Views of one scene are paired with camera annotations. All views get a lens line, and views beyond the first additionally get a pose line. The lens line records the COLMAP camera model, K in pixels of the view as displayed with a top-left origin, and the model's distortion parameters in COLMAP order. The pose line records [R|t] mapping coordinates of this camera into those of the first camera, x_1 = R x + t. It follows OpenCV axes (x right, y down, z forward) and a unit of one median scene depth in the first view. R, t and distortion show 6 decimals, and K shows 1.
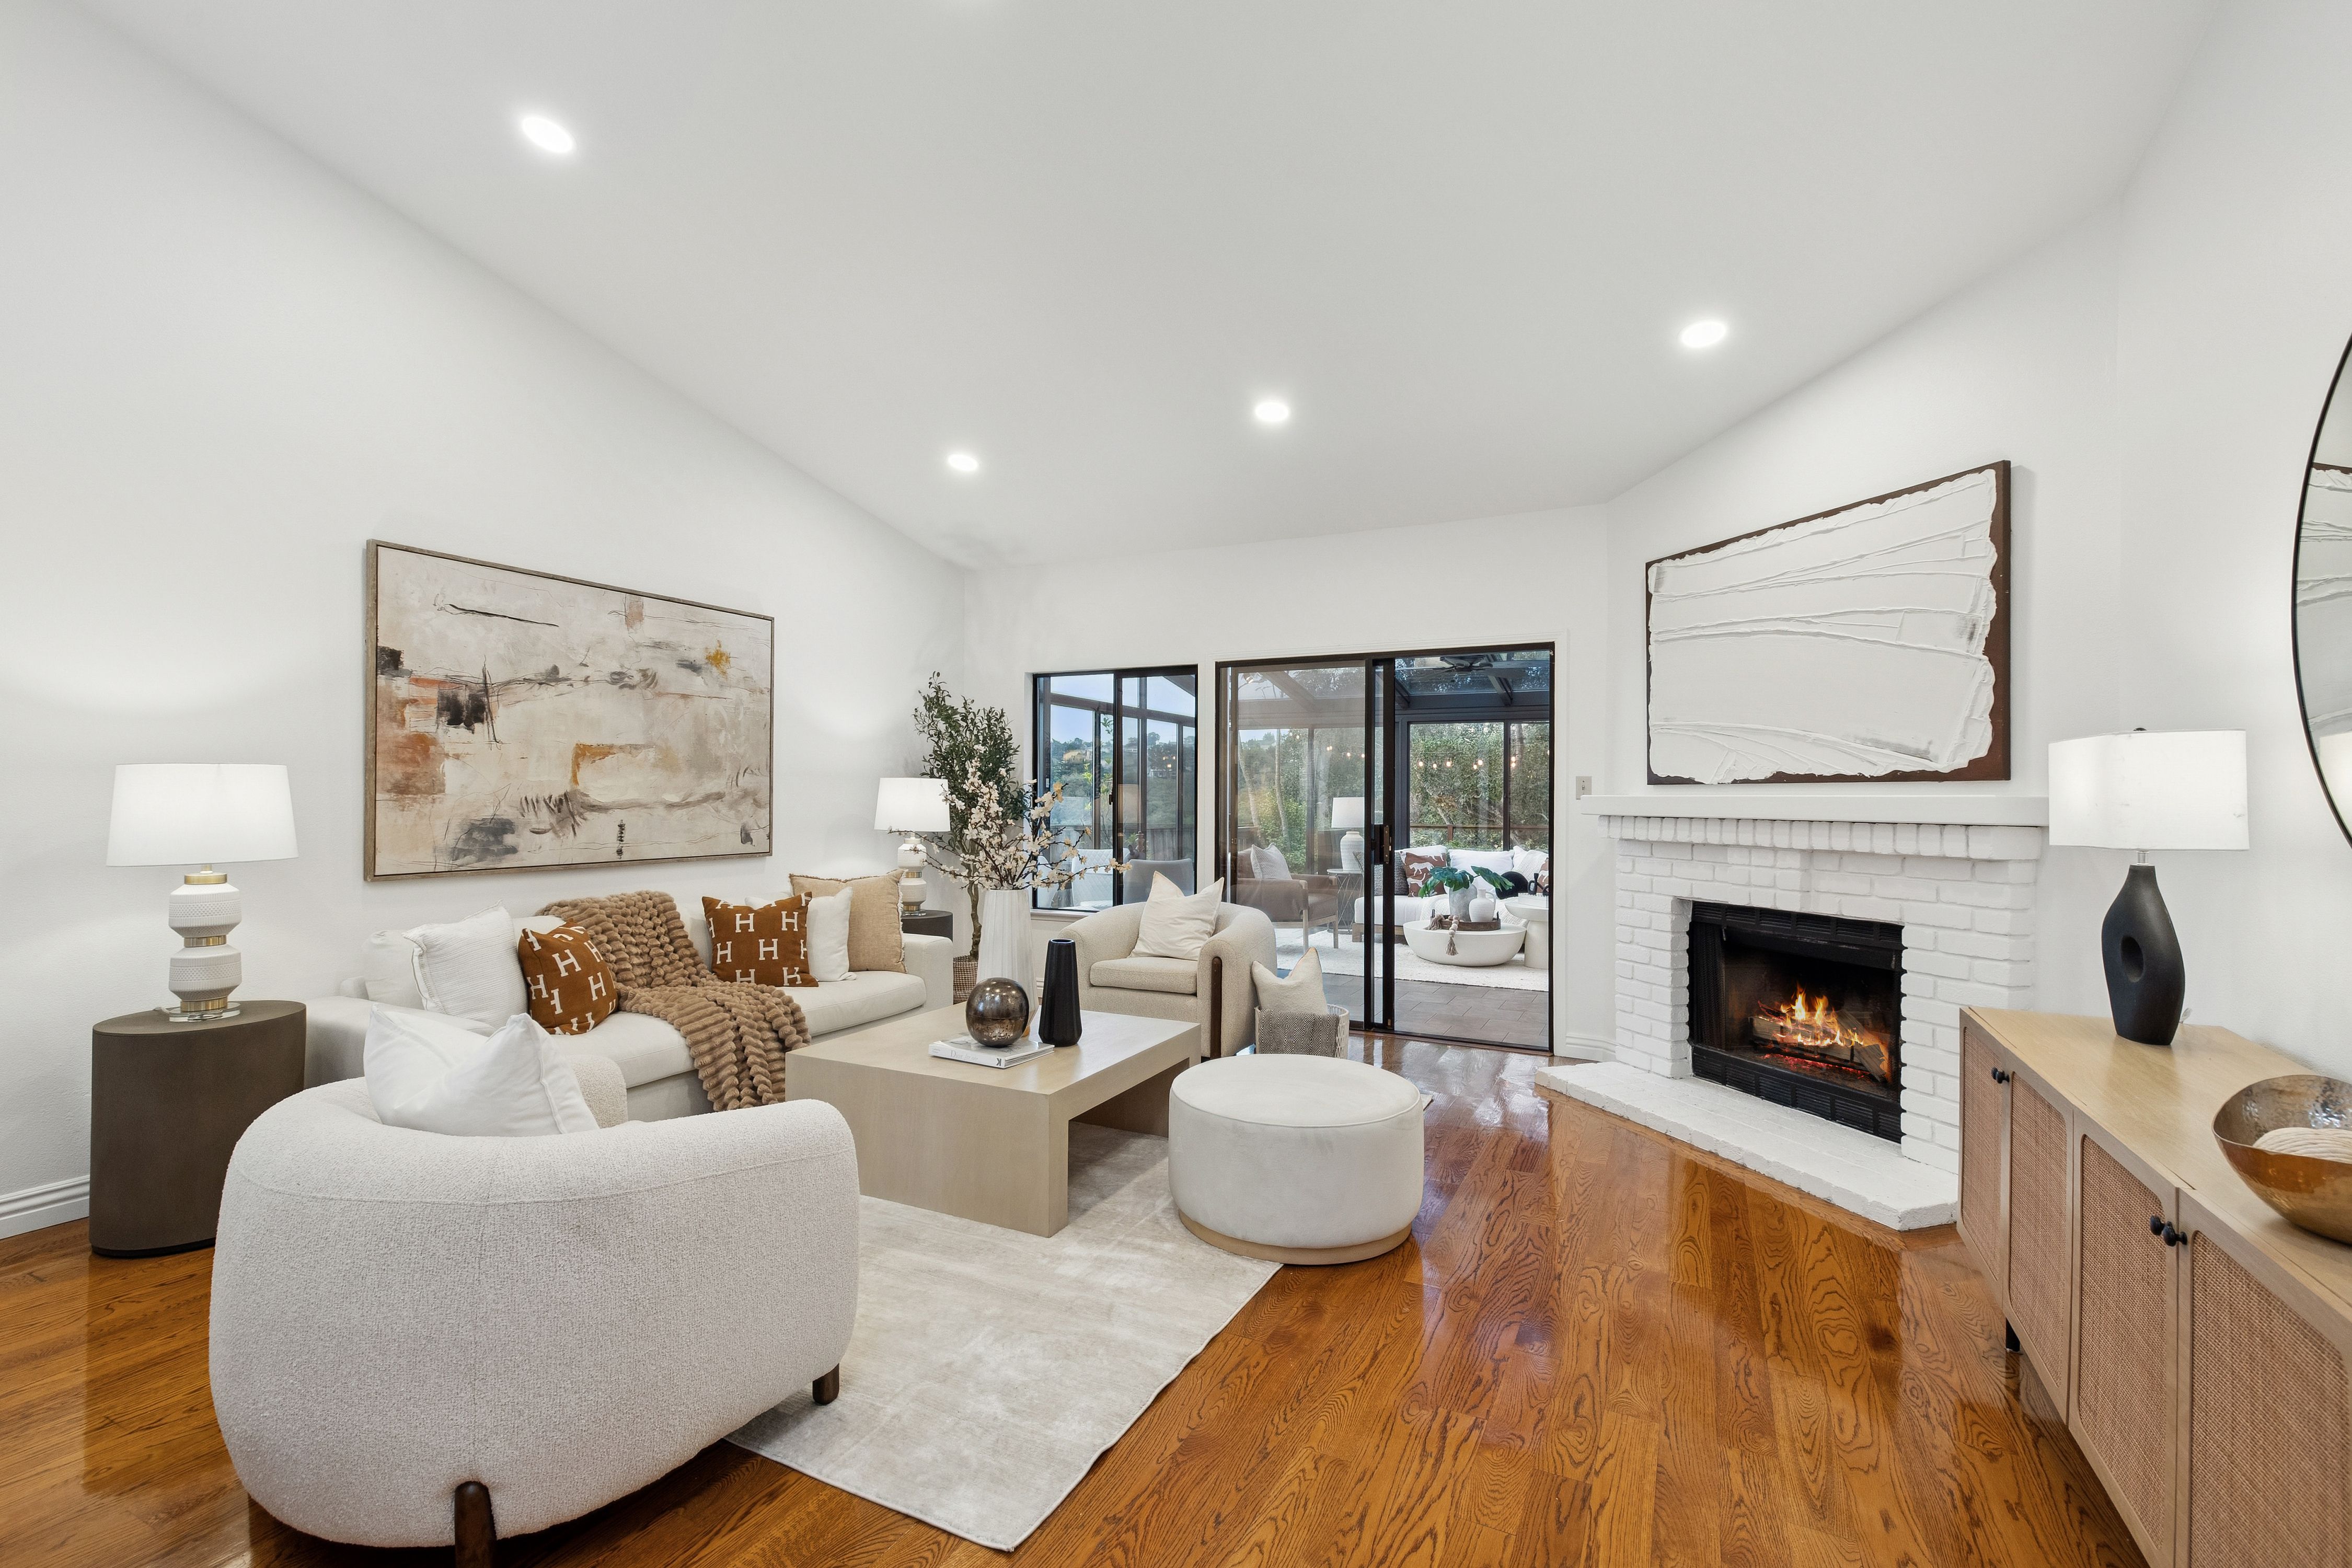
lens RADIAL K [[1031.7, 0, 1167.9], [0, 1031.7, 796.6], [0, 0, 1]] dist [-0.000509, 0.000101]
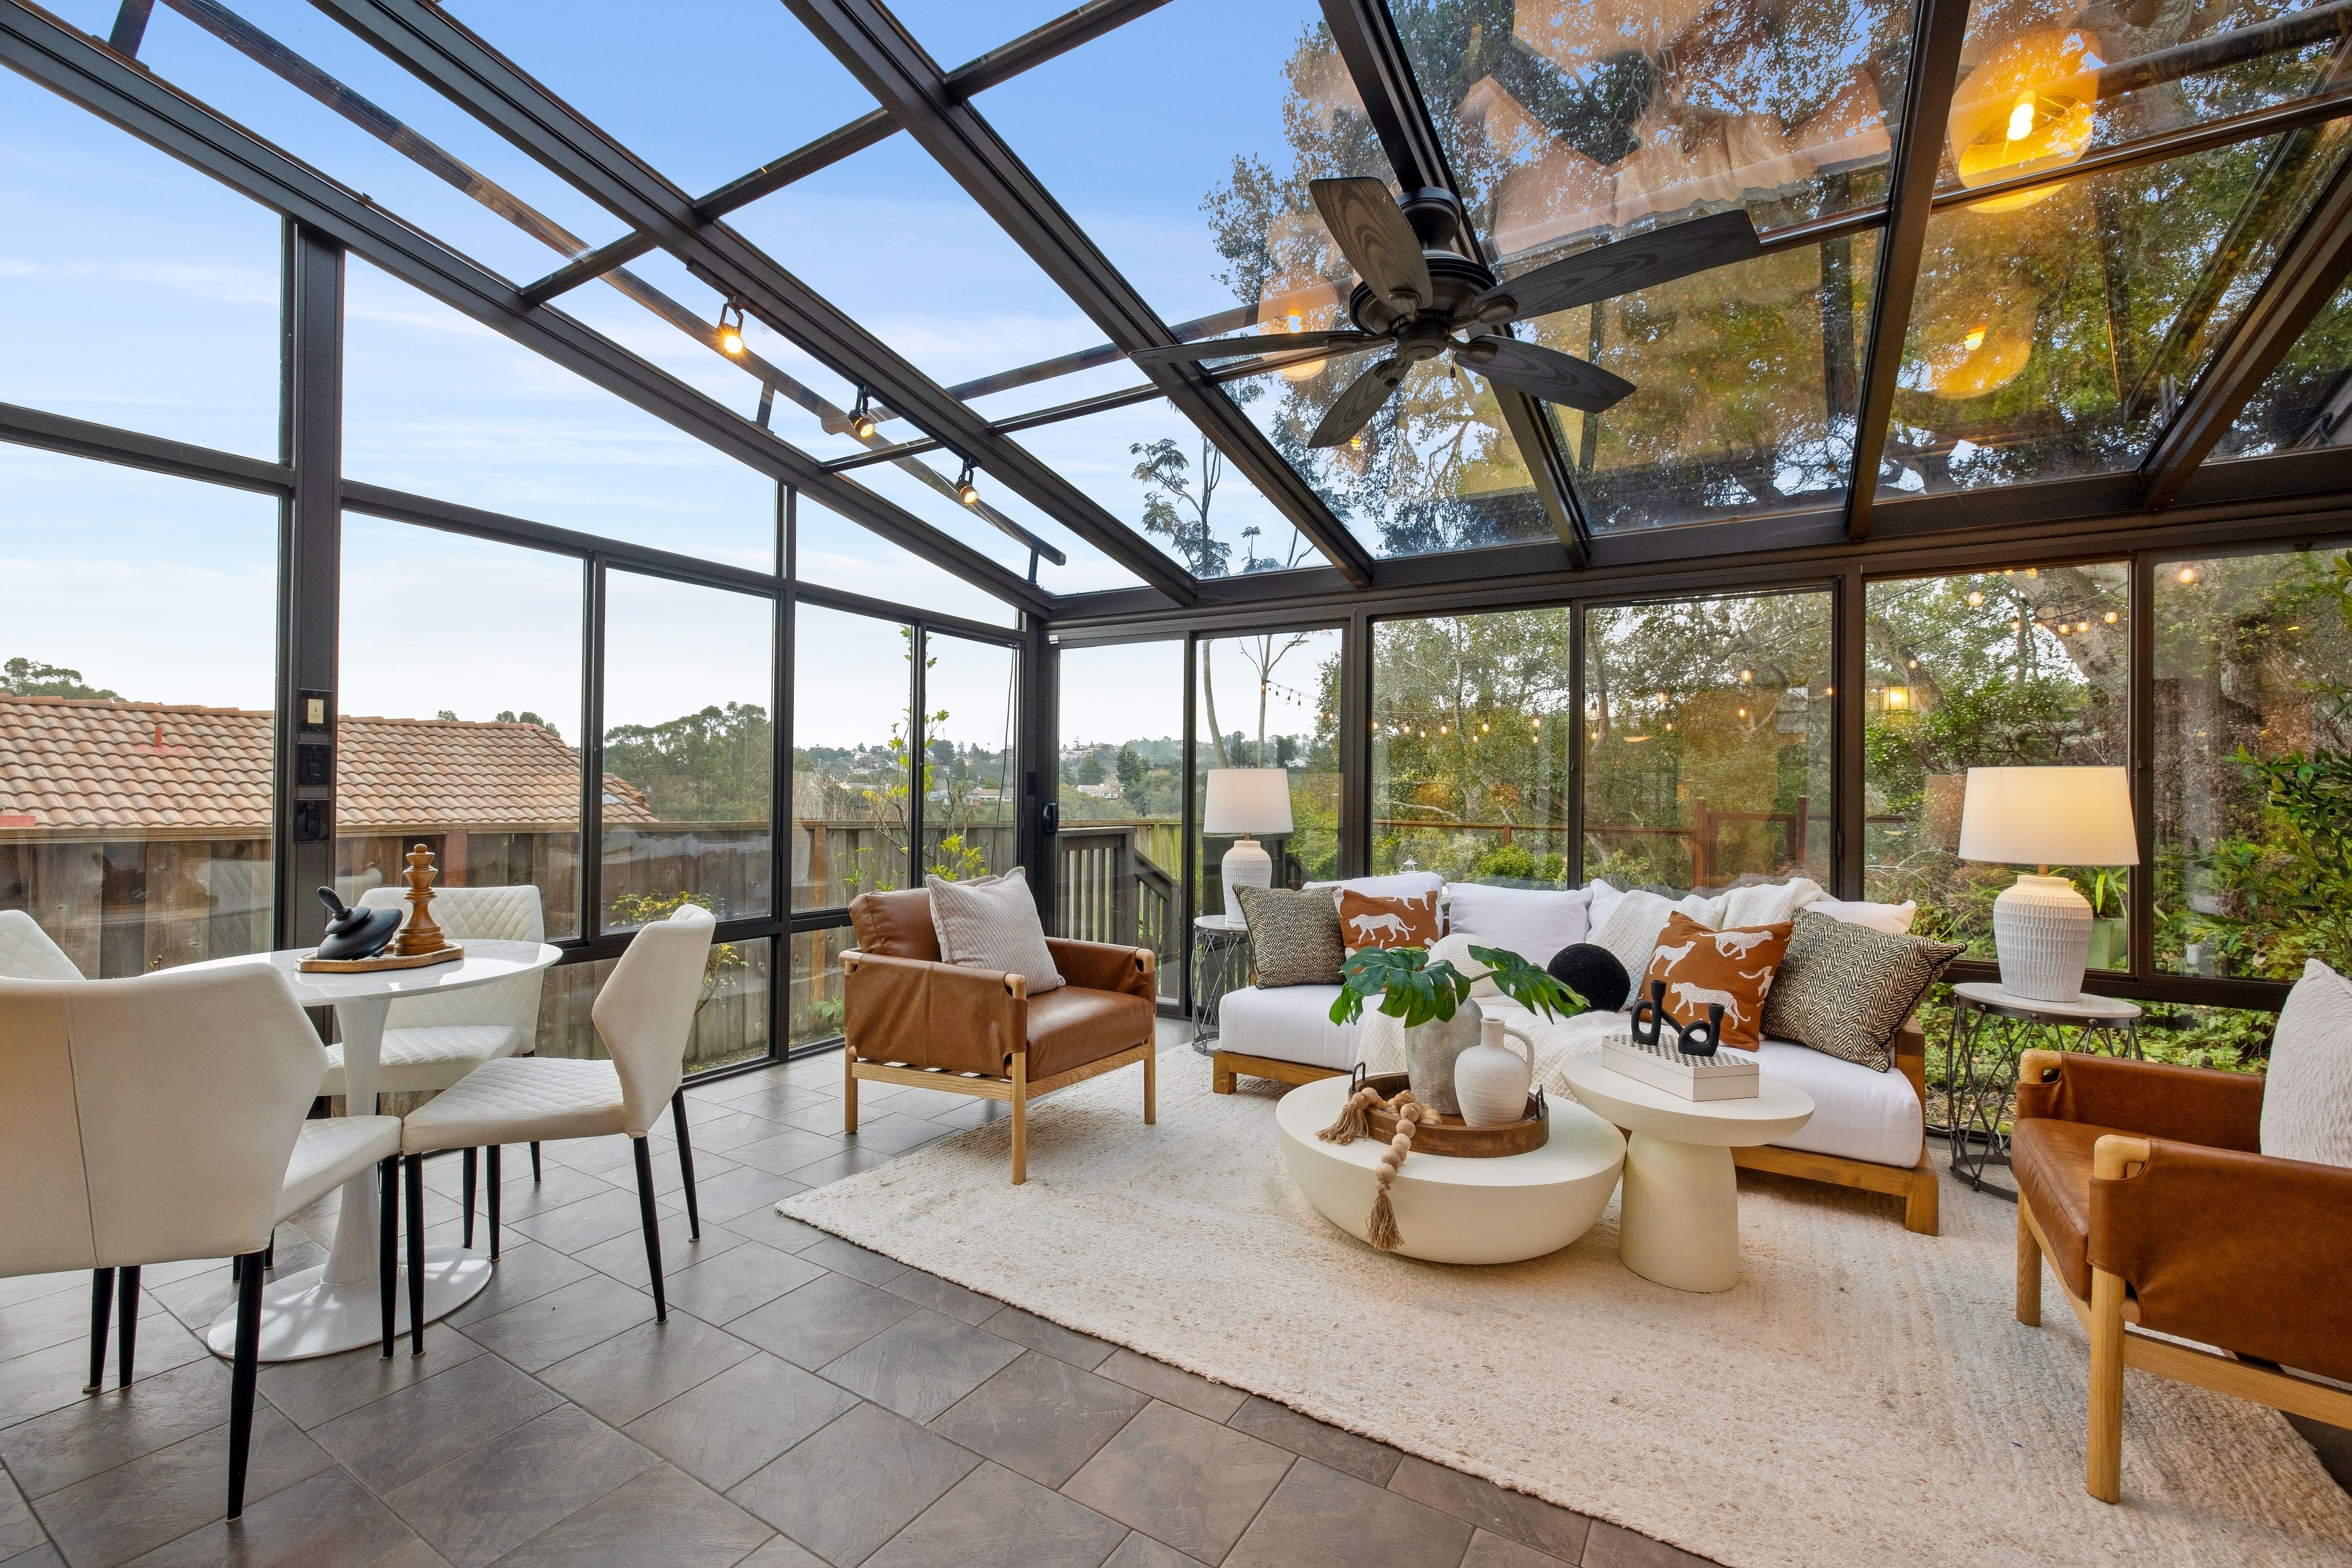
lens RADIAL K [[1000.9, 0, 1150.6], [0, 1000.9, 782.4], [0, 0, 1]] dist [-0.001234, -0.000109]
pose [[0.995250, 0.006719, -0.097123, 0.410624], [-0.007627, 0.999931, -0.008988, 0.024985], [0.097056, 0.009687, 0.995232, 1.212408]]
